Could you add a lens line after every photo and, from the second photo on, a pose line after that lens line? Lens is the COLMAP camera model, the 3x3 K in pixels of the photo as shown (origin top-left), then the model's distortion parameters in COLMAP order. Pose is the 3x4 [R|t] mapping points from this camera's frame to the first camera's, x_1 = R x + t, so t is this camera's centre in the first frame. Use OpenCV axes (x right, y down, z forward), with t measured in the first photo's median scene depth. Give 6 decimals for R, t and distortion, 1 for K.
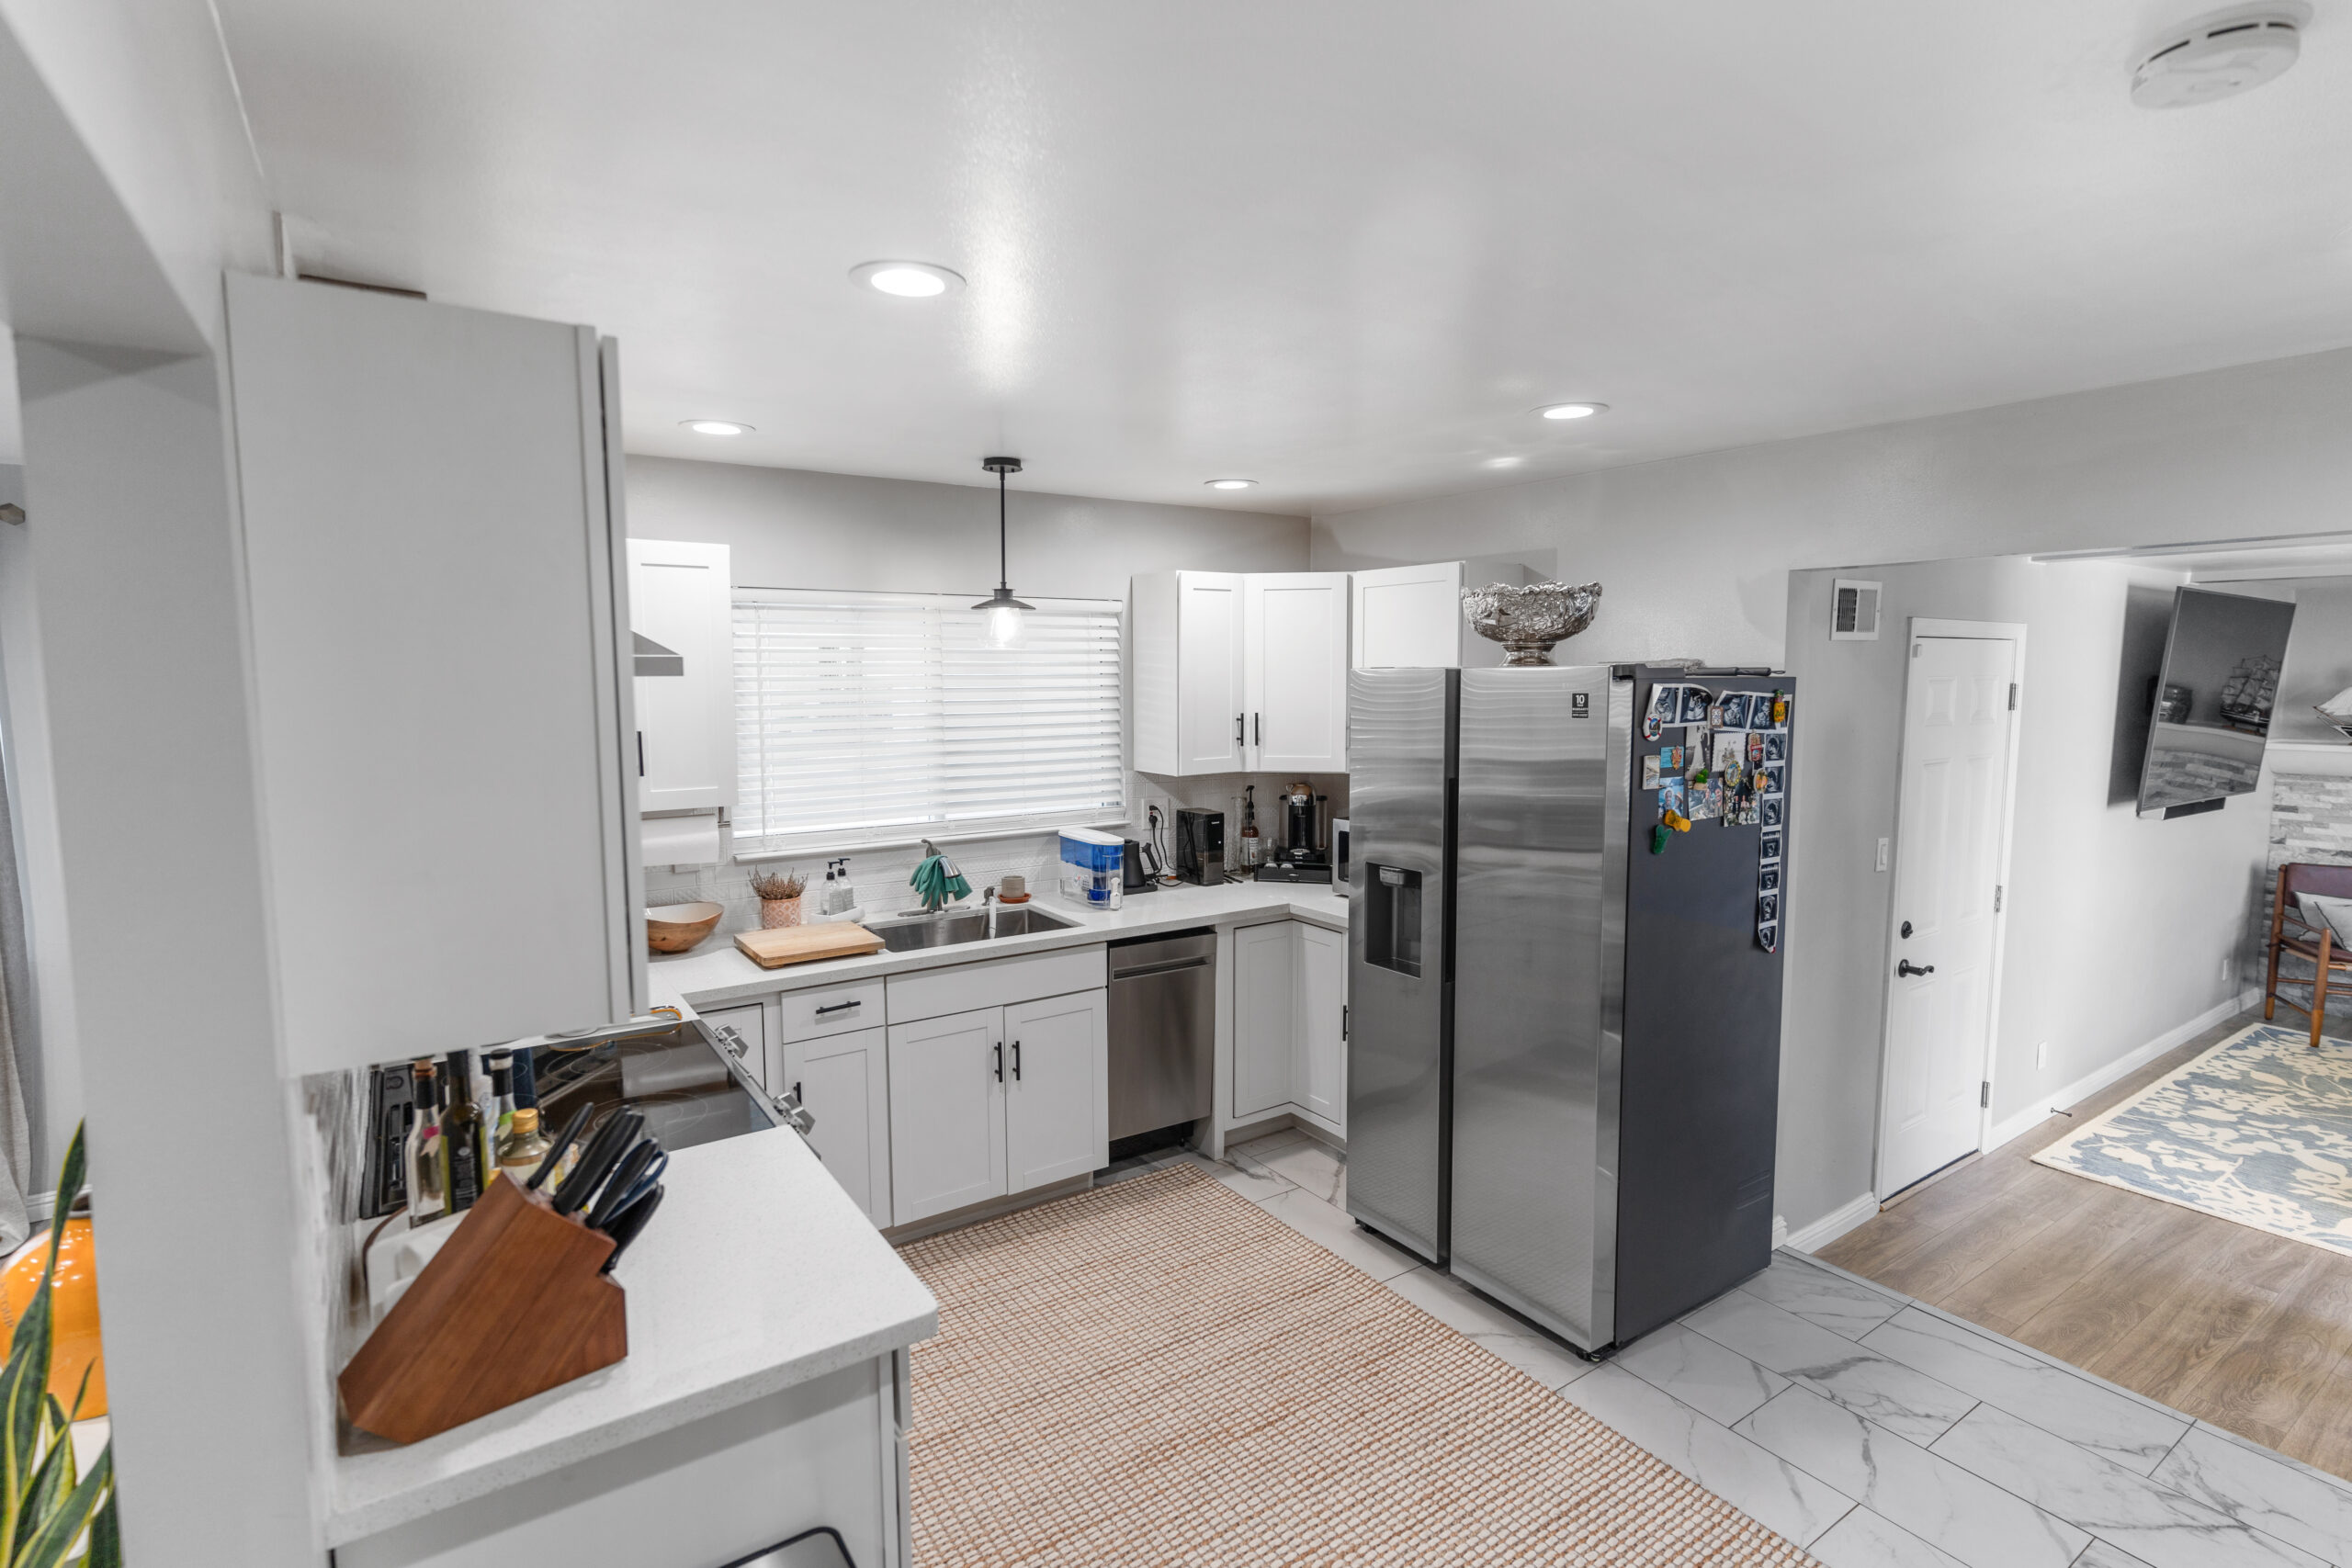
lens RADIAL K [[1133.2, 0, 1176.0], [0, 1133.2, 784.0], [0, 0, 1]] dist [0.008435, -0.001997]
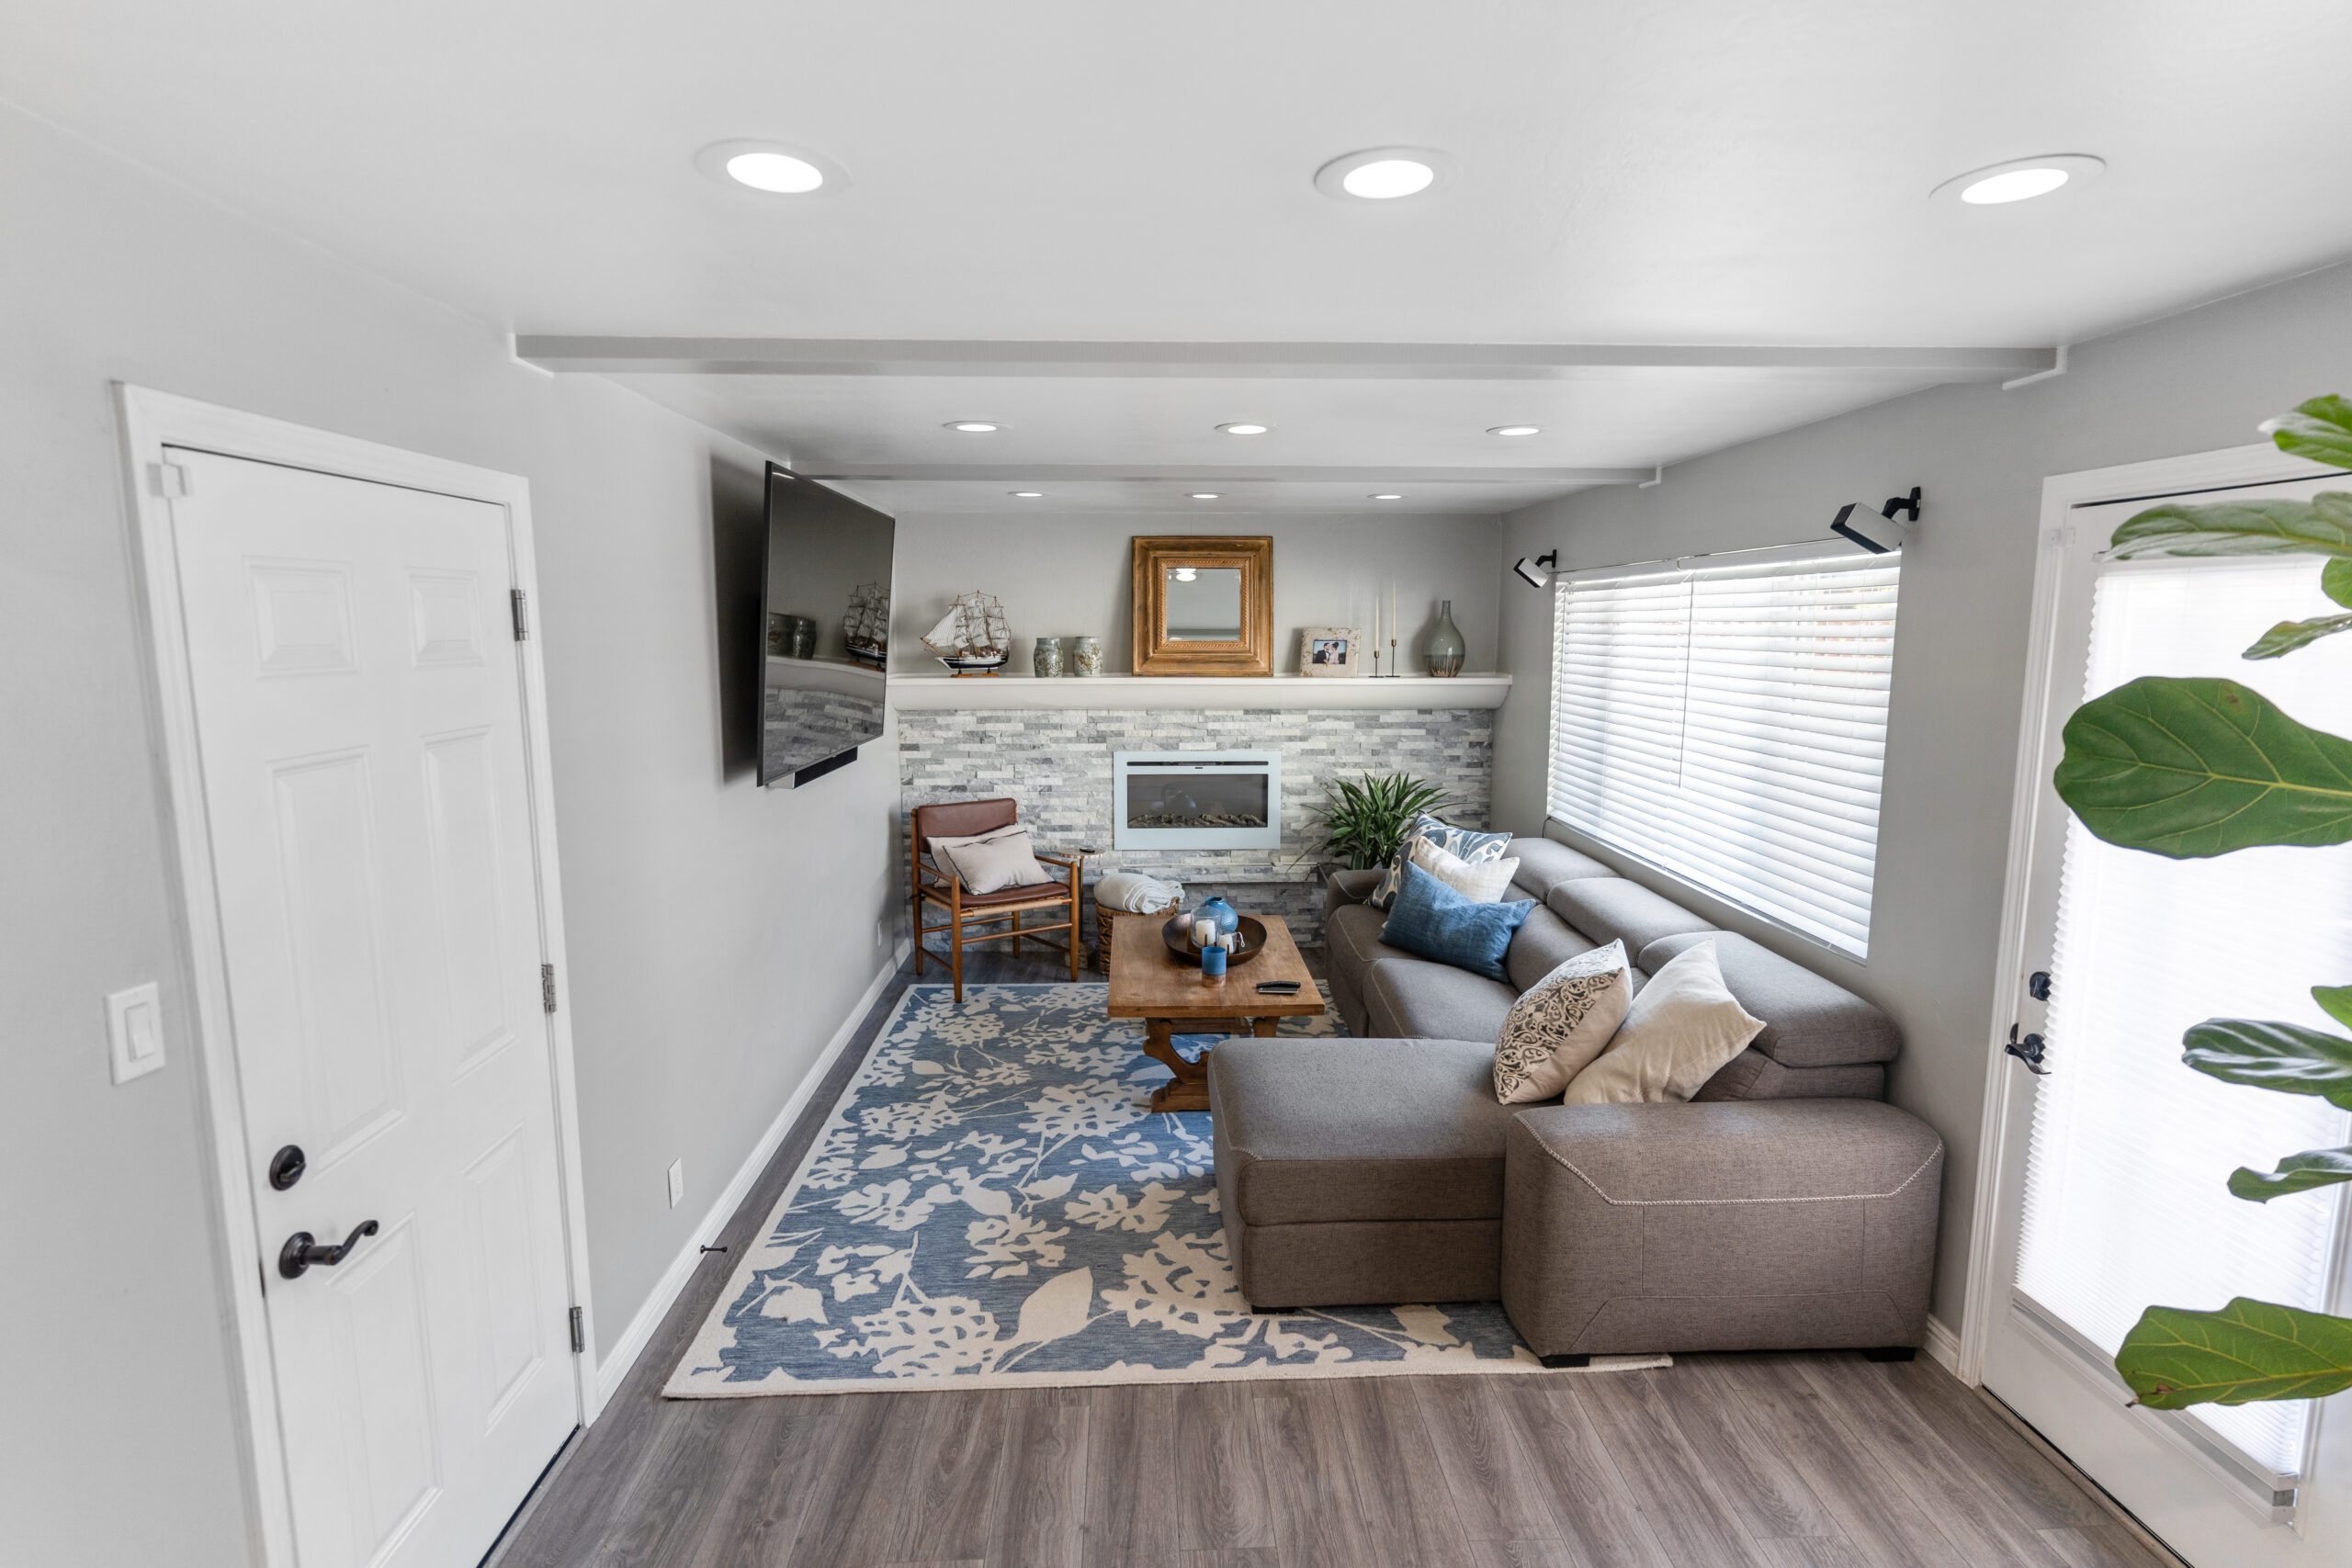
lens RADIAL K [[1133.2, 0, 1176.0], [0, 1133.2, 784.0], [0, 0, 1]] dist [0.008435, -0.001997]
pose [[0.533070, -0.119248, 0.837626, 0.380480], [0.082092, 0.992636, 0.089072, -0.017659], [-0.842079, 0.021281, 0.538934, 0.391062]]
